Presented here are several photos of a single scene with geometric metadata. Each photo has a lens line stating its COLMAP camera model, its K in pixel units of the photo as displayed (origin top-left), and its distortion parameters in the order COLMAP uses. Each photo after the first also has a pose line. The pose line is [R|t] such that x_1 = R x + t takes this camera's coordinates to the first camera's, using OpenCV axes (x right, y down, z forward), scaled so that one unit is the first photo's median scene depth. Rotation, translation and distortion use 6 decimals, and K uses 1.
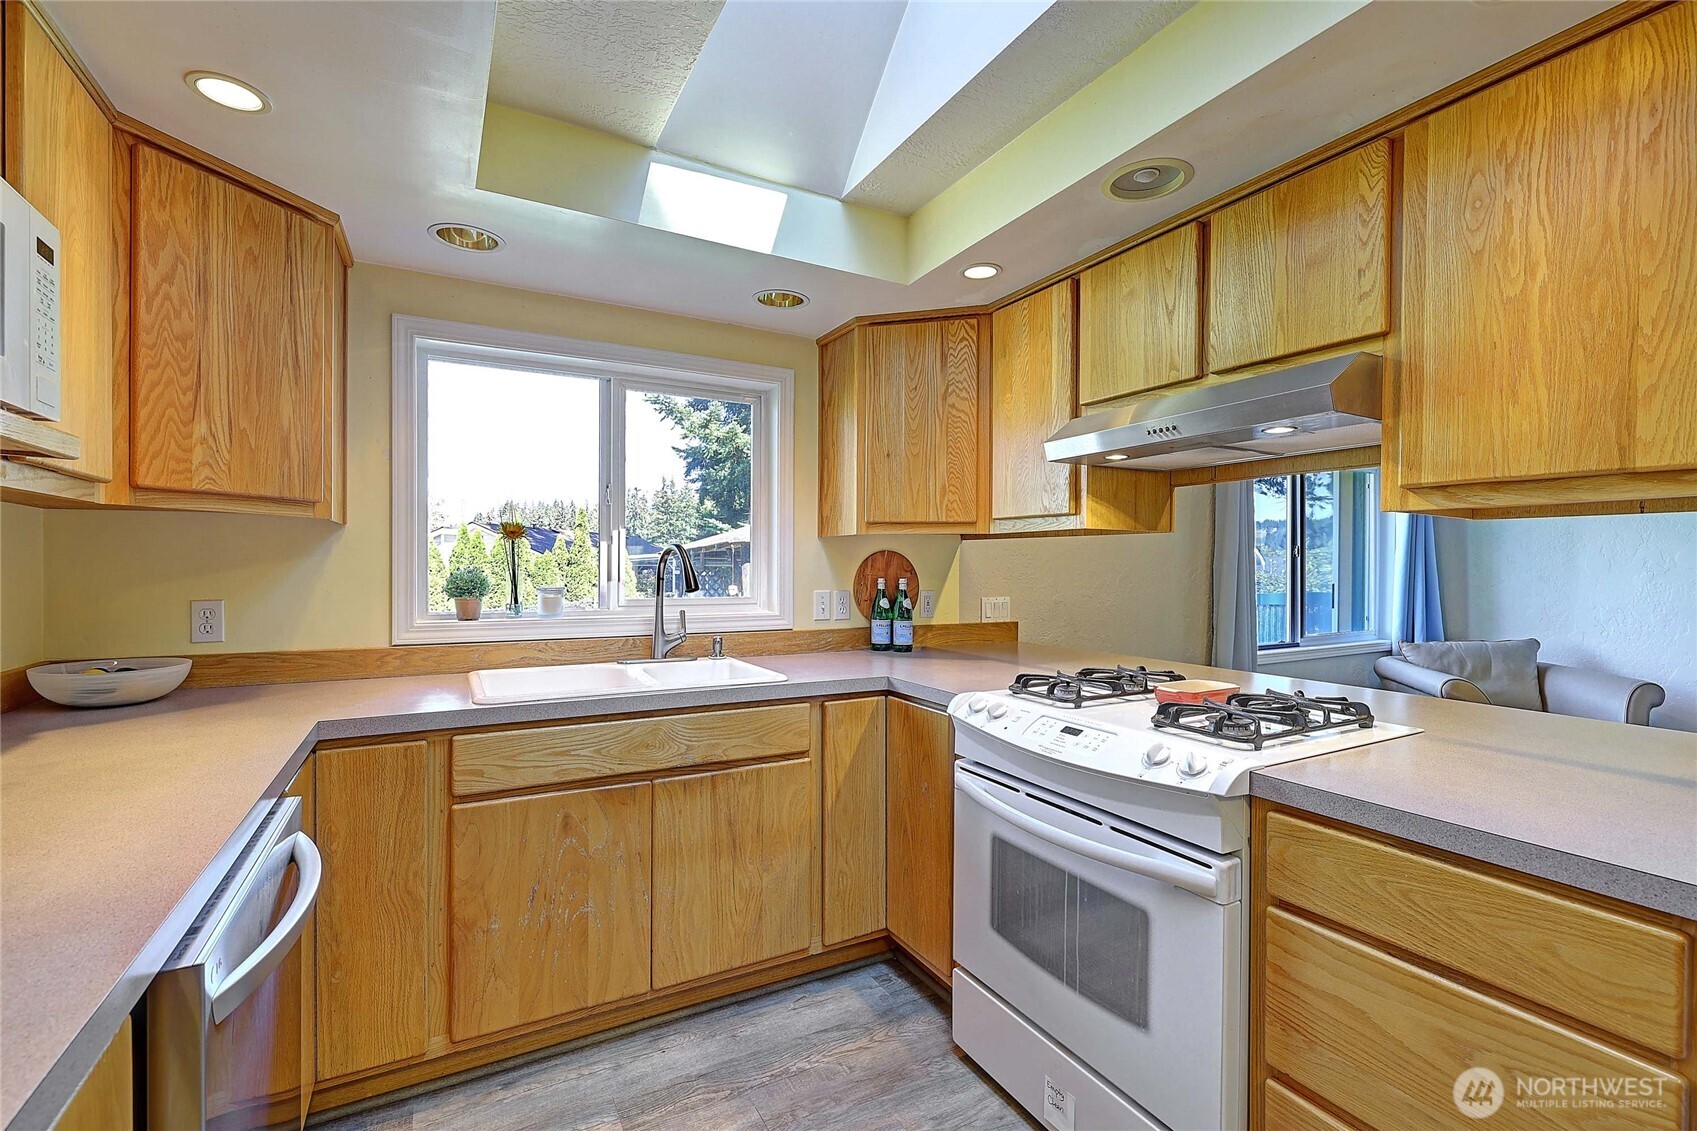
lens RADIAL K [[752.1, 0, 855.2], [0, 752.1, 568.0], [0, 0, 1]] dist [-0.001159, 0.000149]
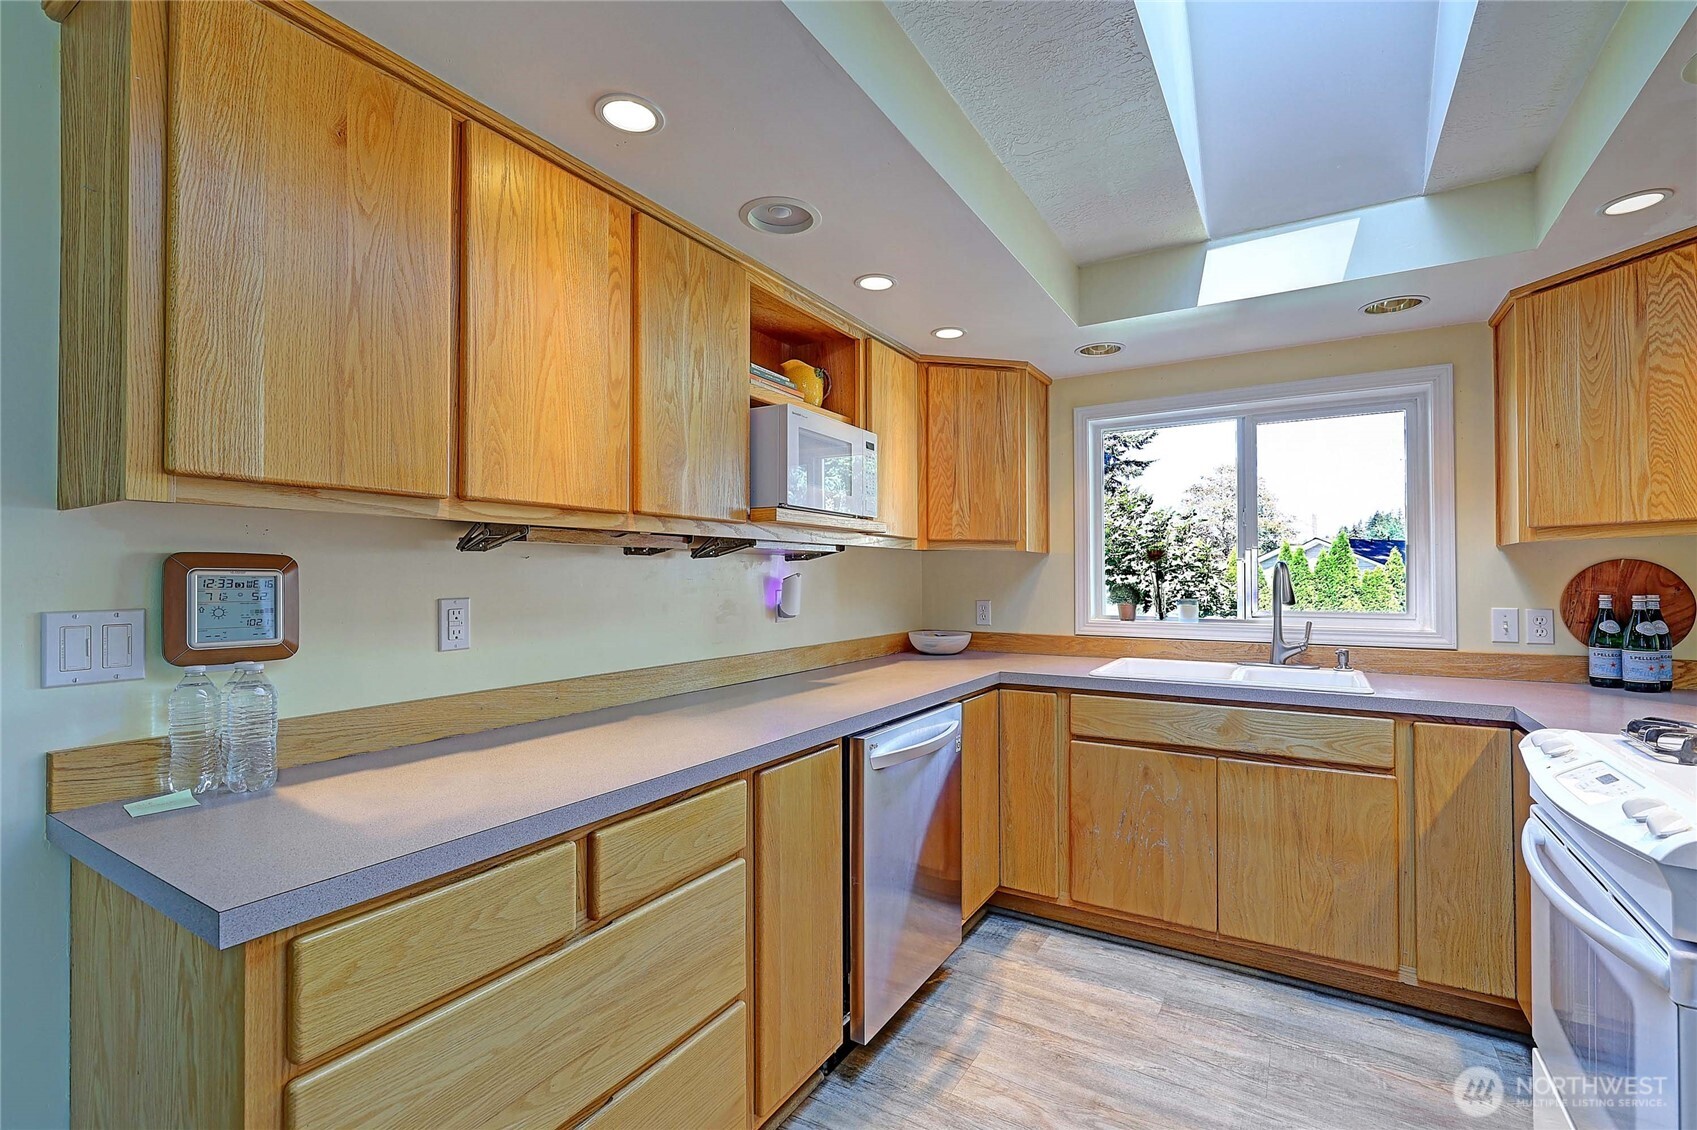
lens RADIAL K [[752.1, 0, 855.1], [0, 752.1, 570.0], [0, 0, 1]] dist [-0.001159, 0.000149]
pose [[0.491588, -0.015132, -0.870696, 0.477539], [-0.001418, 0.999834, -0.018177, 0.004309], [0.870827, 0.010170, 0.491485, -0.096573]]
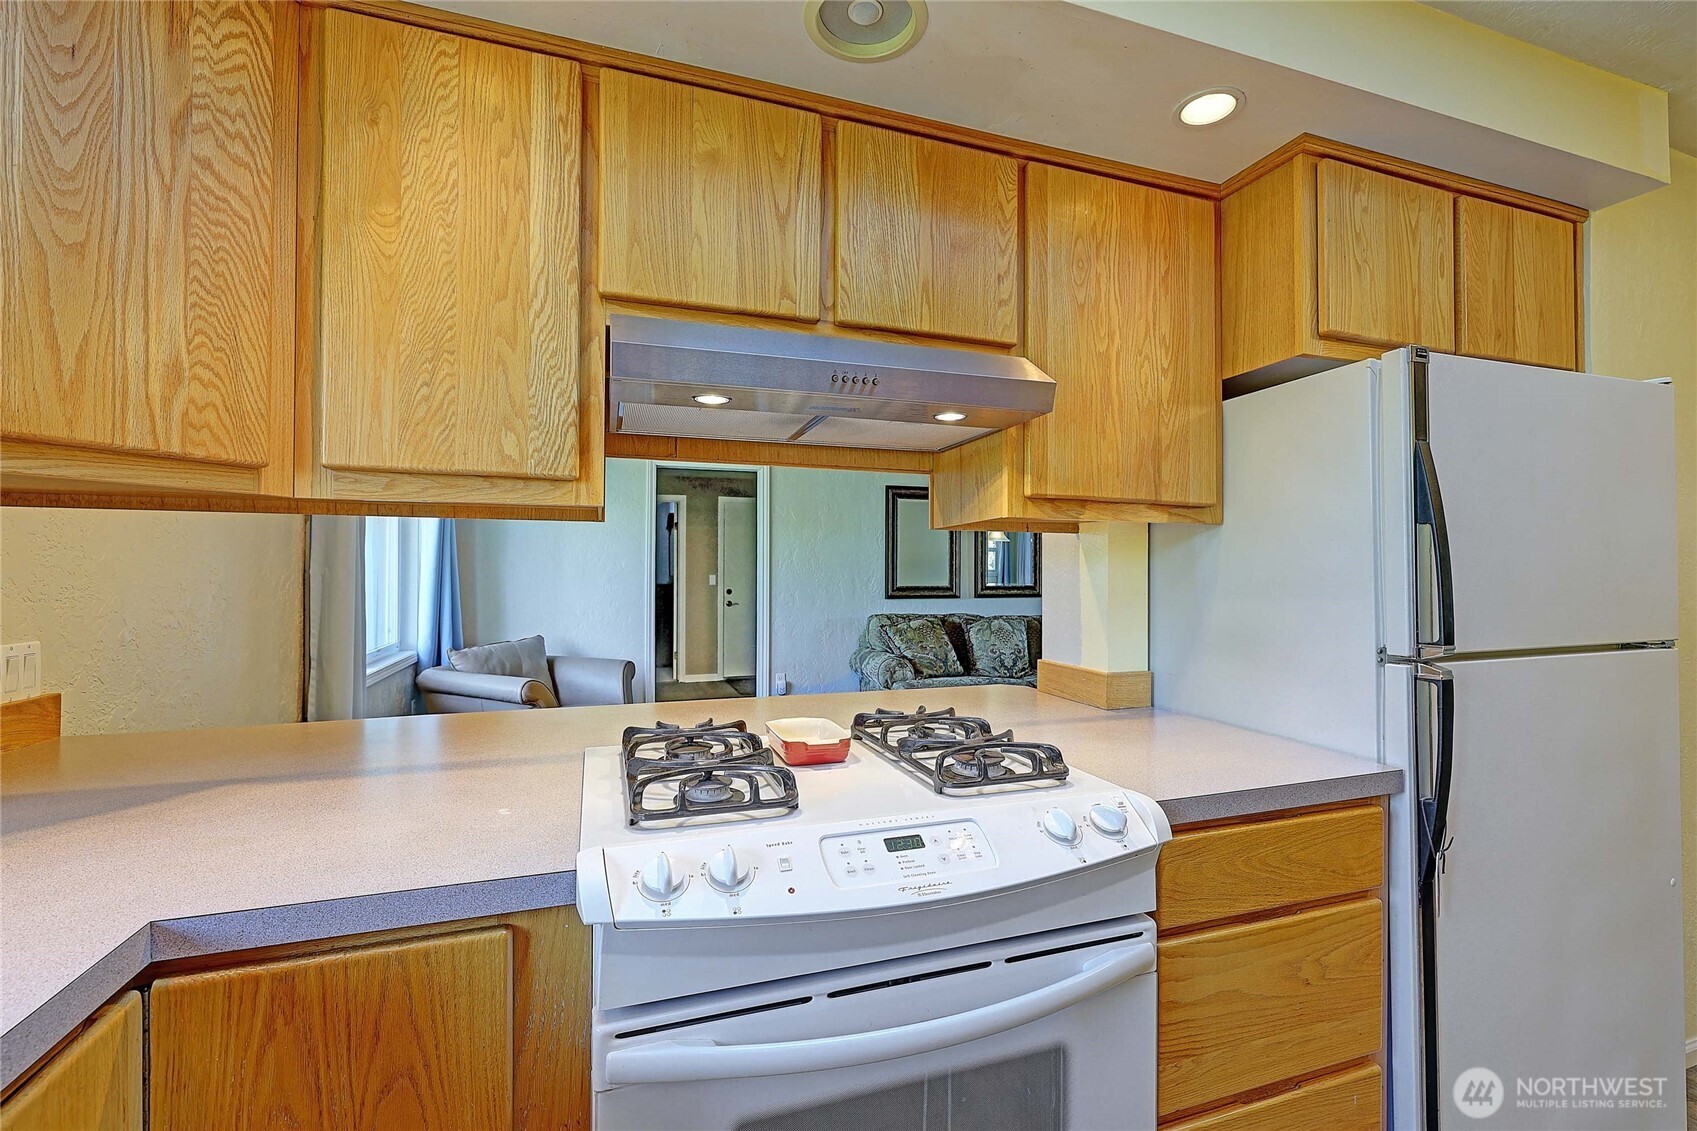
lens RADIAL K [[752.1, 0, 858.2], [0, 752.1, 564.6], [0, 0, 1]] dist [-0.001159, 0.000149]
pose [[0.155949, 0.005927, 0.987747, -0.249069], [0.003053, 0.999974, -0.006483, -0.002916], [-0.987760, 0.004027, 0.155927, 0.737667]]
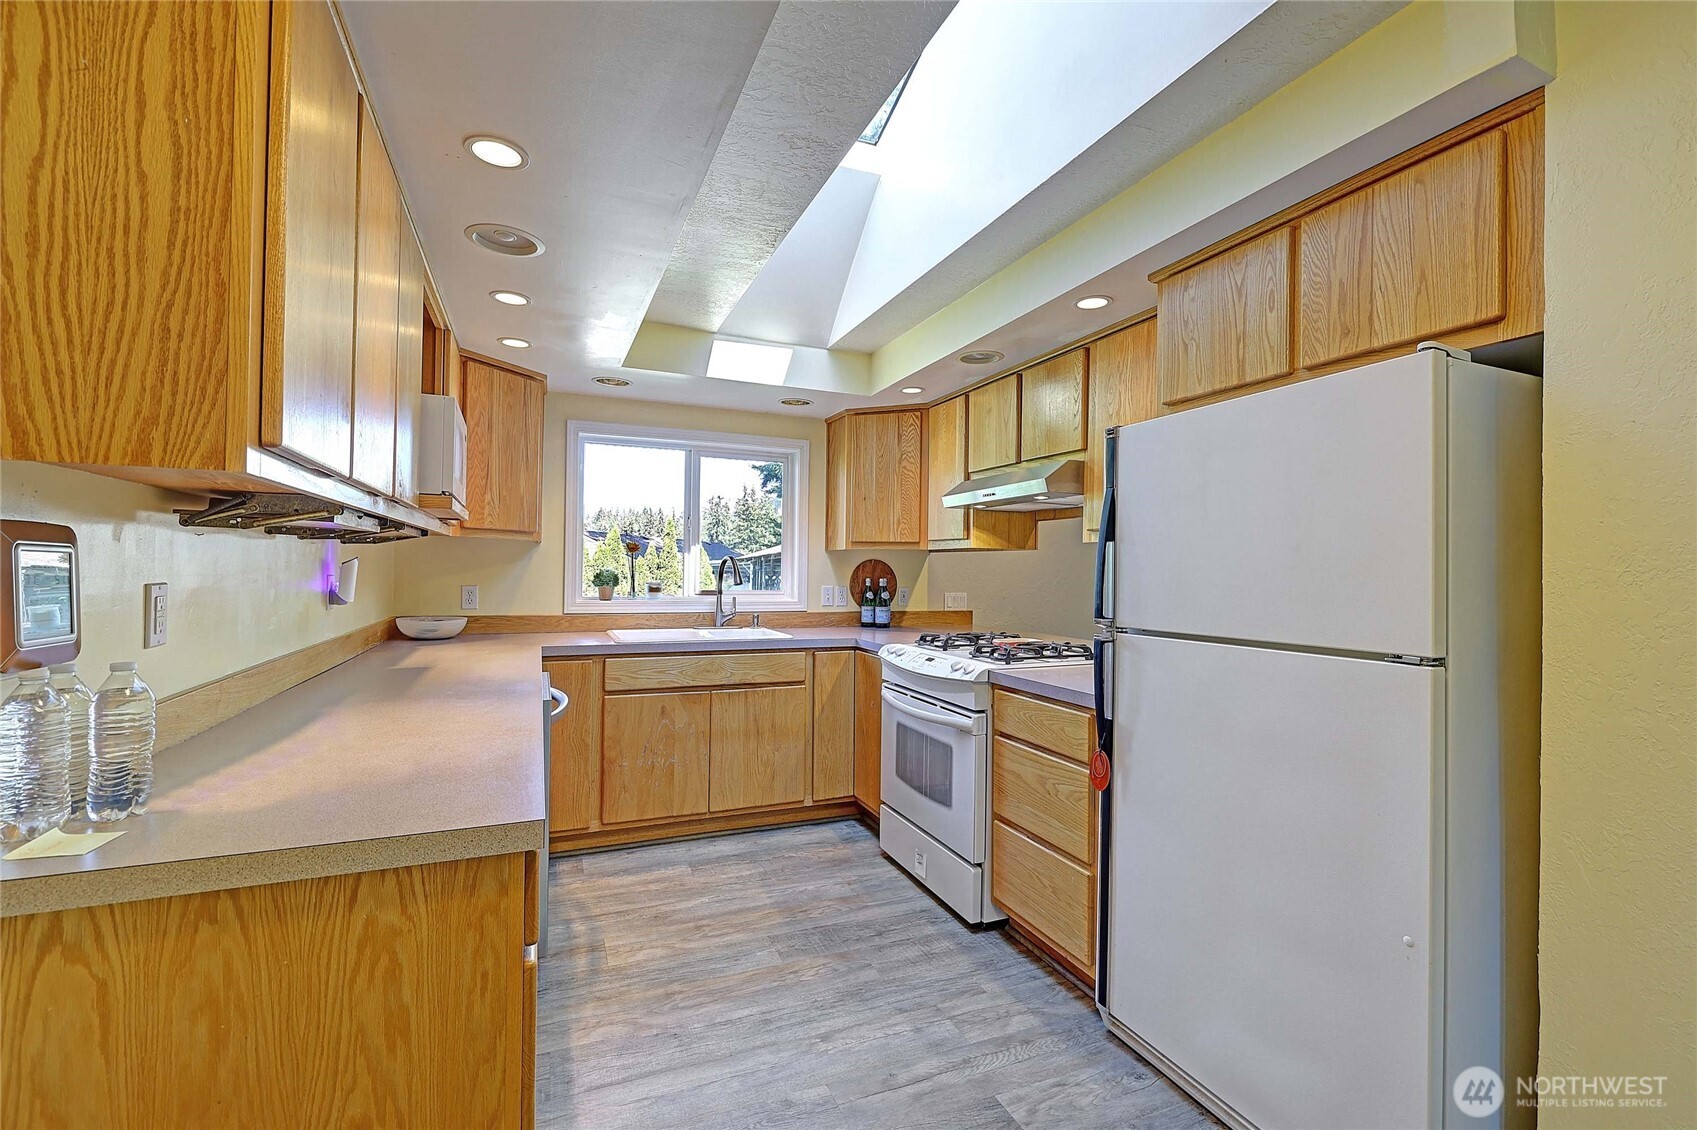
lens RADIAL K [[752.1, 0, 862.3], [0, 752.1, 562.0], [0, 0, 1]] dist [-0.001159, 0.000149]
pose [[0.995393, 0.007768, -0.095563, 0.234915], [-0.009279, 0.999839, -0.015378, 0.005575], [0.095428, 0.016194, 0.995305, -0.679706]]
